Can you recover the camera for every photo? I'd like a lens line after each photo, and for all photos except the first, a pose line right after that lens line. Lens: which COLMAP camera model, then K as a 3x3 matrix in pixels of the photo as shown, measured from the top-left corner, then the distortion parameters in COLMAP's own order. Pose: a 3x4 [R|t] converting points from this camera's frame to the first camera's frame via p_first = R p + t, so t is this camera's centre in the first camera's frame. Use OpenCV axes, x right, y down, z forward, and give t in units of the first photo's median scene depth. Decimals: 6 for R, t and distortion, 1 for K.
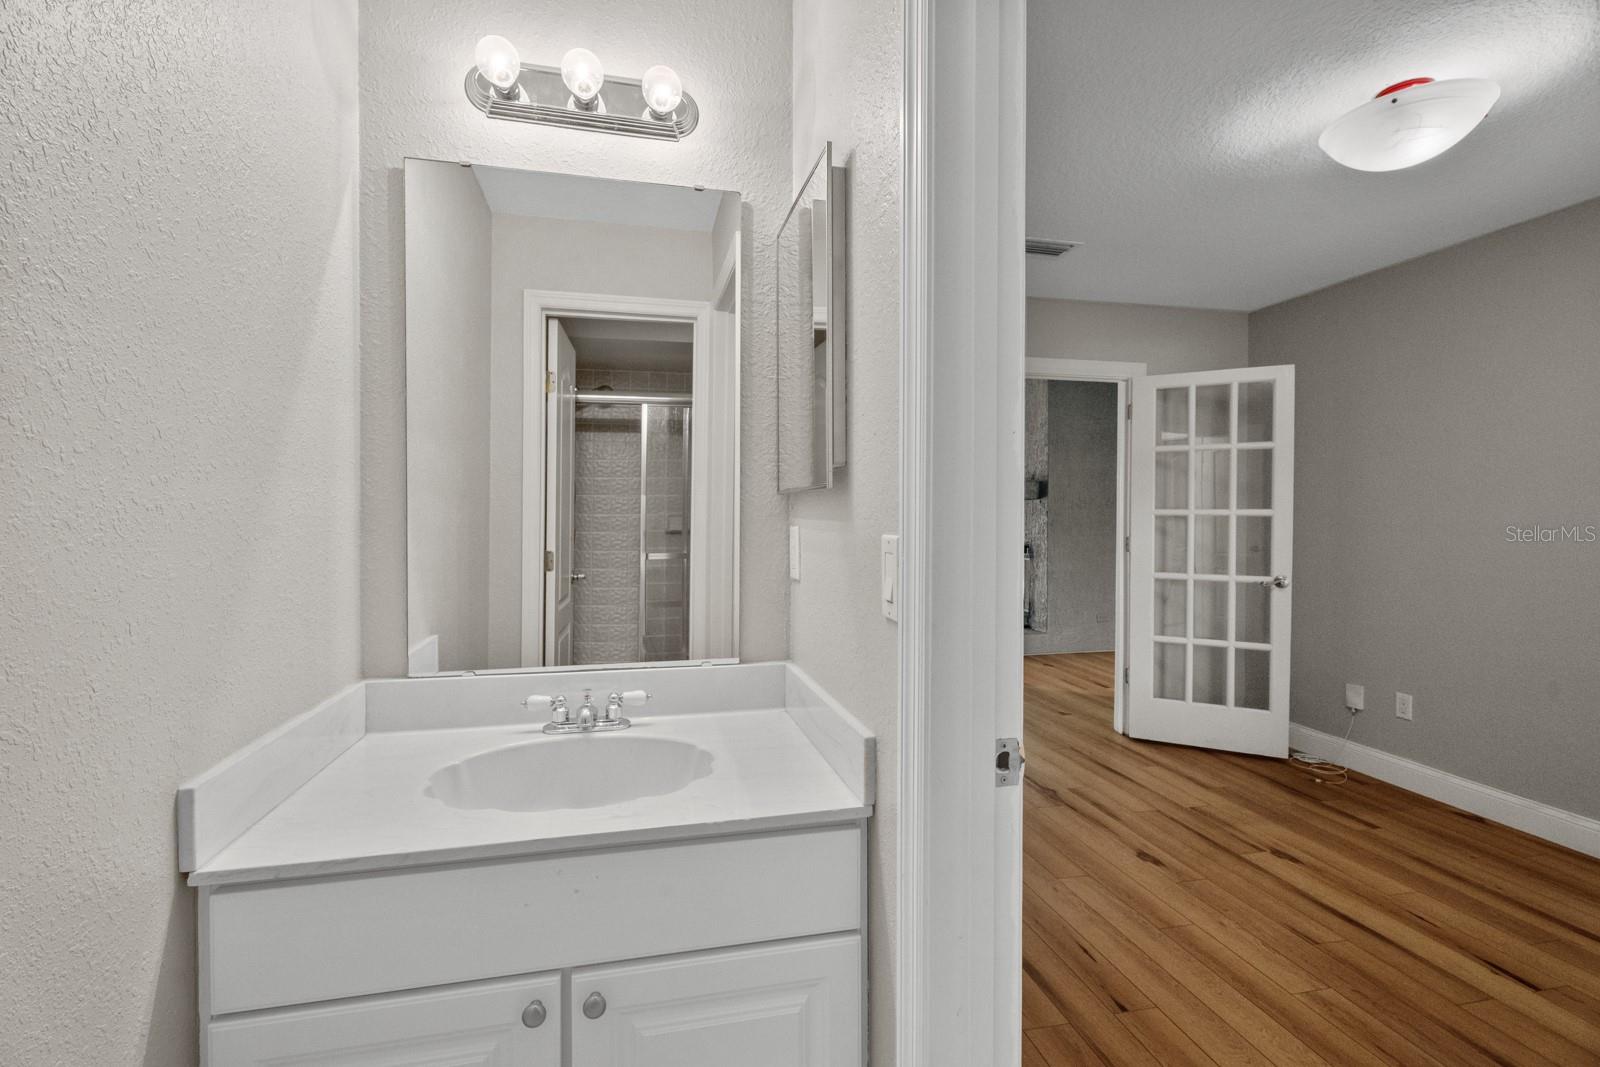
lens RADIAL K [[720.0, 0, 796.2], [0, 720.0, 504.4], [0, 0, 1]] dist [-0.002129, -0.000146]
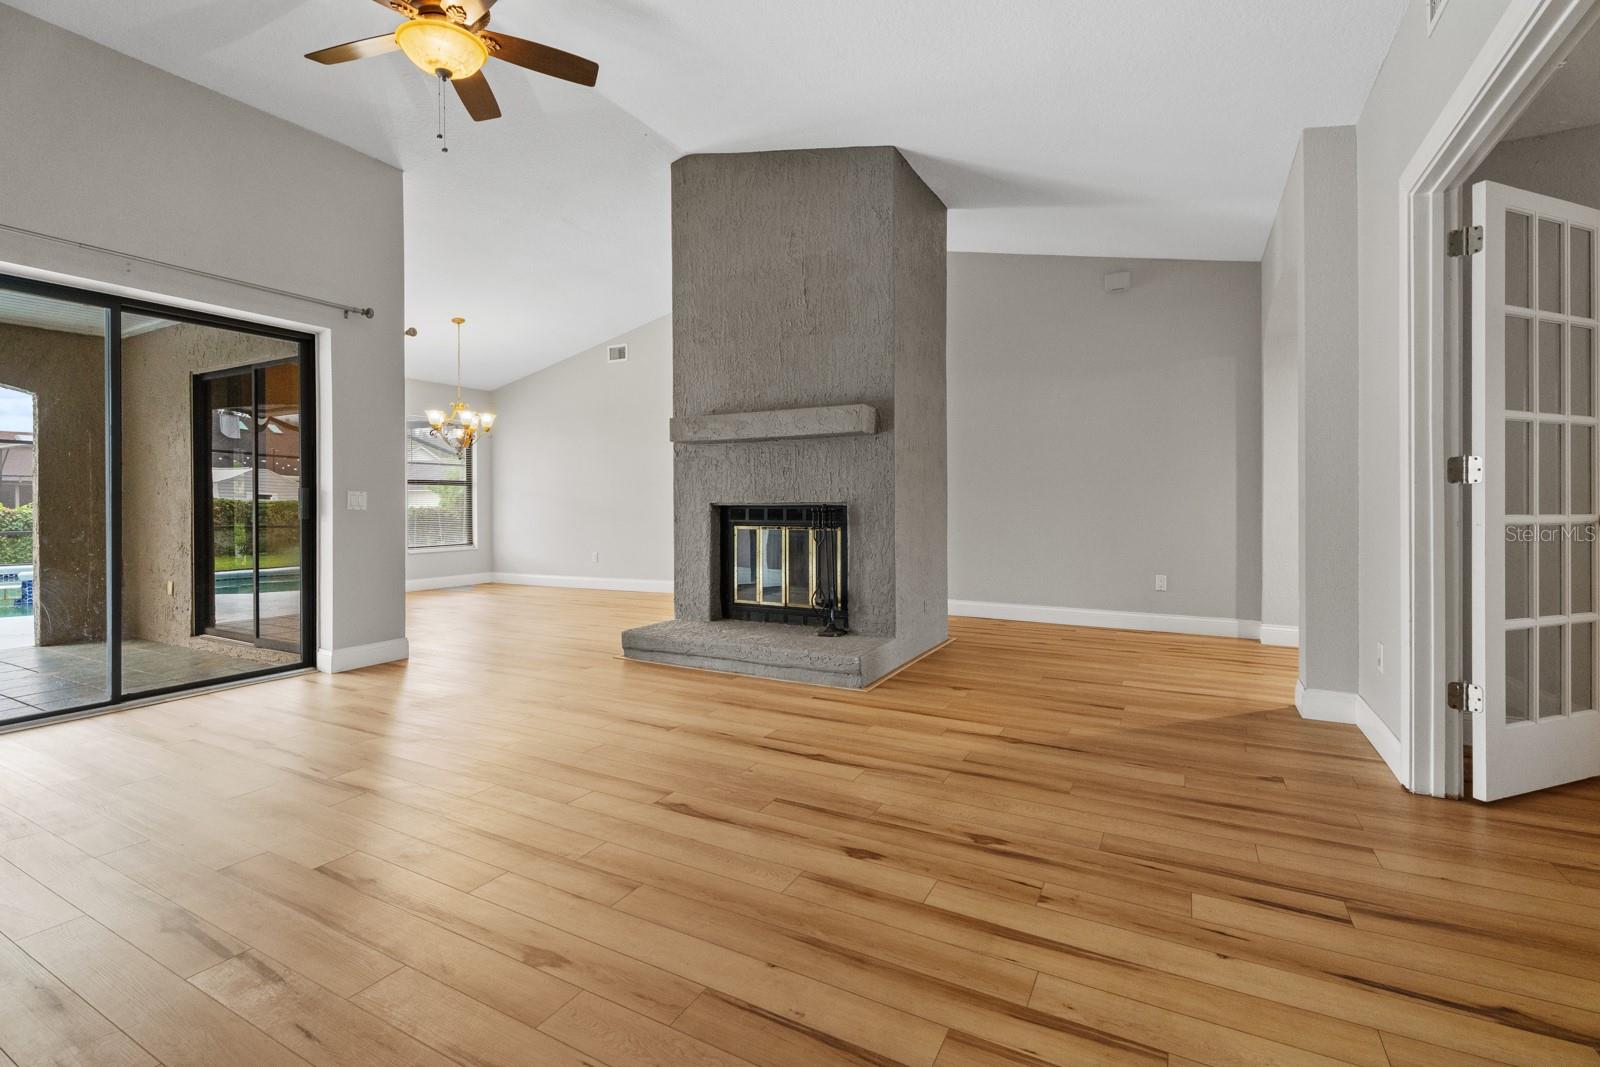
lens RADIAL K [[720.0, 0, 796.2], [0, 720.0, 504.4], [0, 0, 1]] dist [-0.002129, -0.000146]
pose [[0.662644, -0.008272, 0.748889, -0.201274], [-0.002855, 0.999904, 0.013571, 0.047760], [-0.748930, -0.011131, 0.662556, 0.627083]]
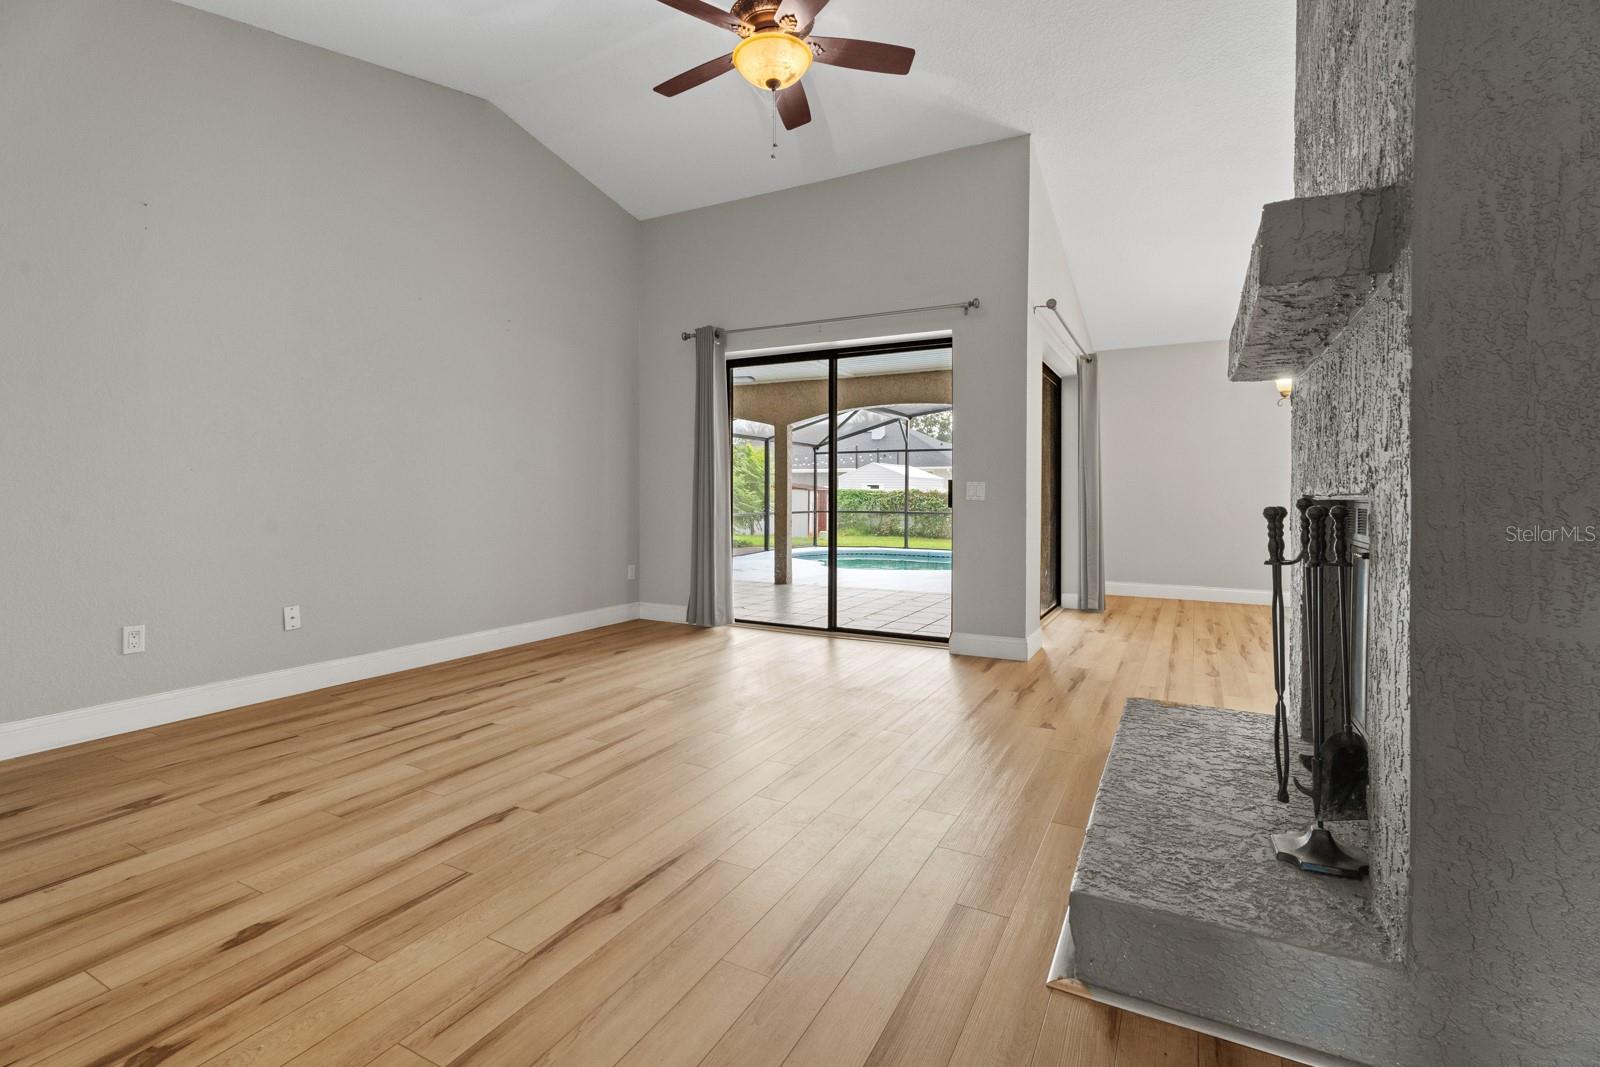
lens RADIAL K [[728.6, 0, 798.8], [0, 728.6, 498.1], [0, 0, 1]] dist [-0.000130, -0.000362]
pose [[0.754351, 0.000809, -0.656471, 0.349541], [0.008558, 0.999902, 0.011067, 0.052010], [0.656416, -0.013967, 0.754270, 0.745696]]
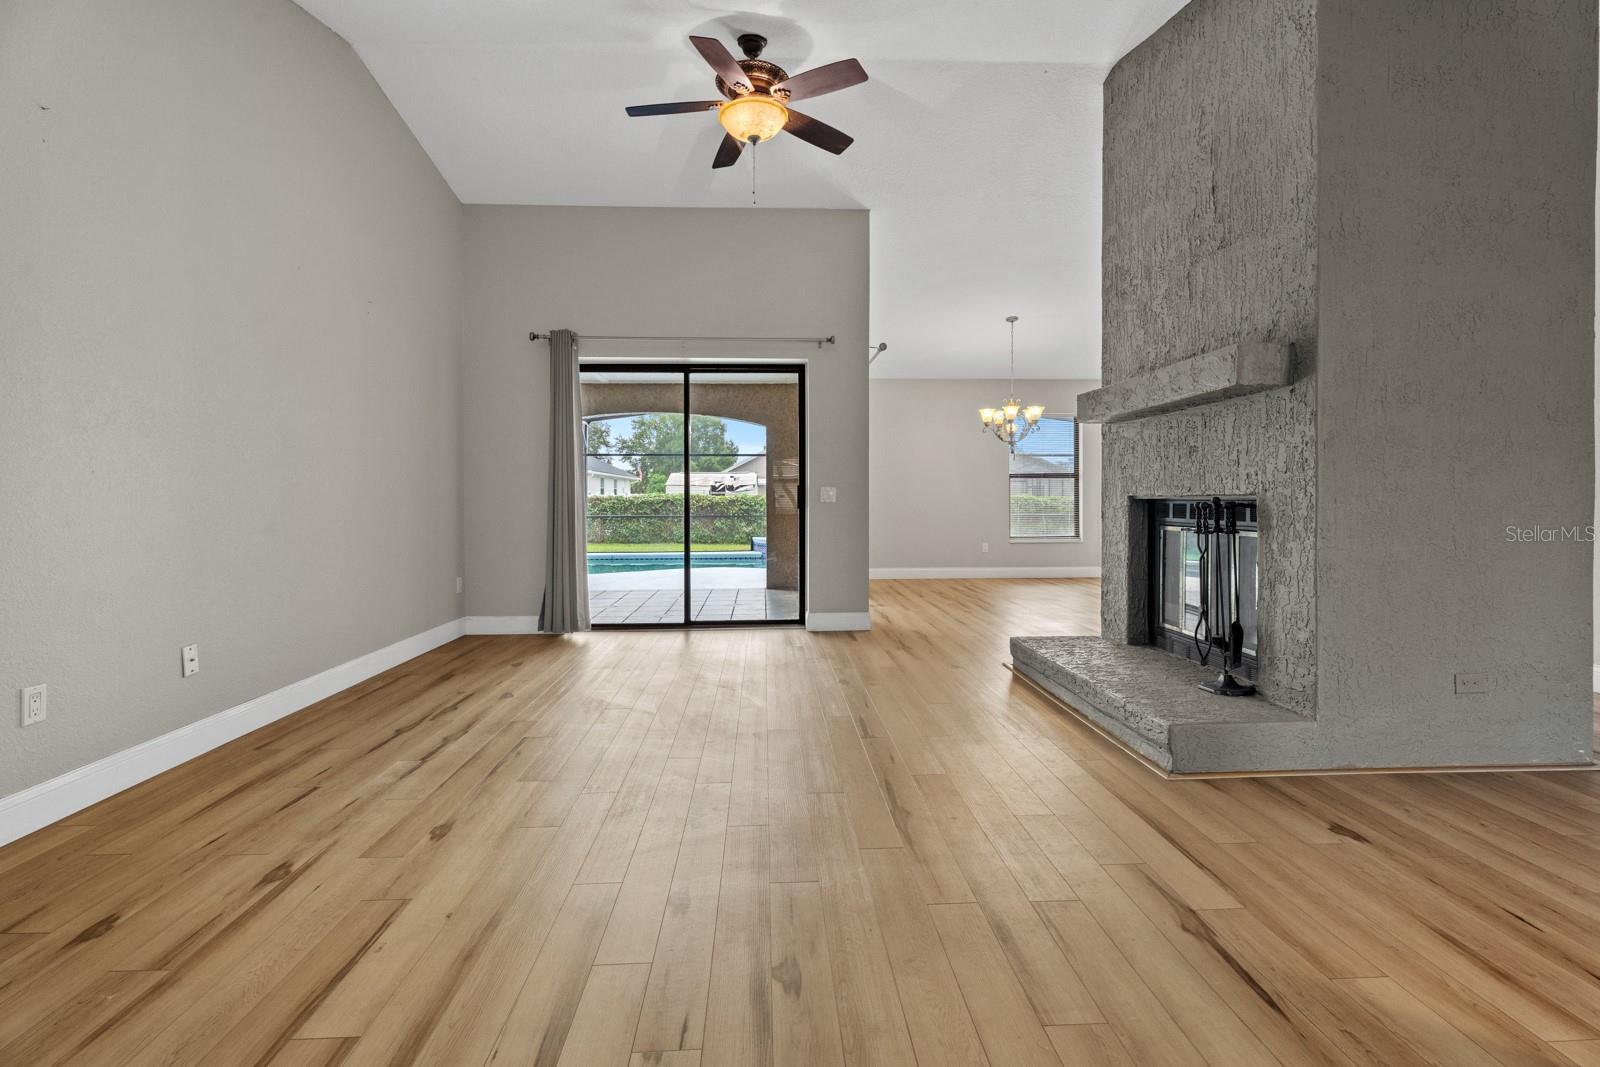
lens RADIAL K [[726.1, 0, 798.7], [0, 726.1, 504.1], [0, 0, 1]] dist [0.002739, 0.000398]
pose [[0.984470, -0.008861, -0.175328, 0.138366], [0.012409, 0.999740, 0.019150, 0.048824], [0.175113, -0.021028, 0.984324, 0.552931]]
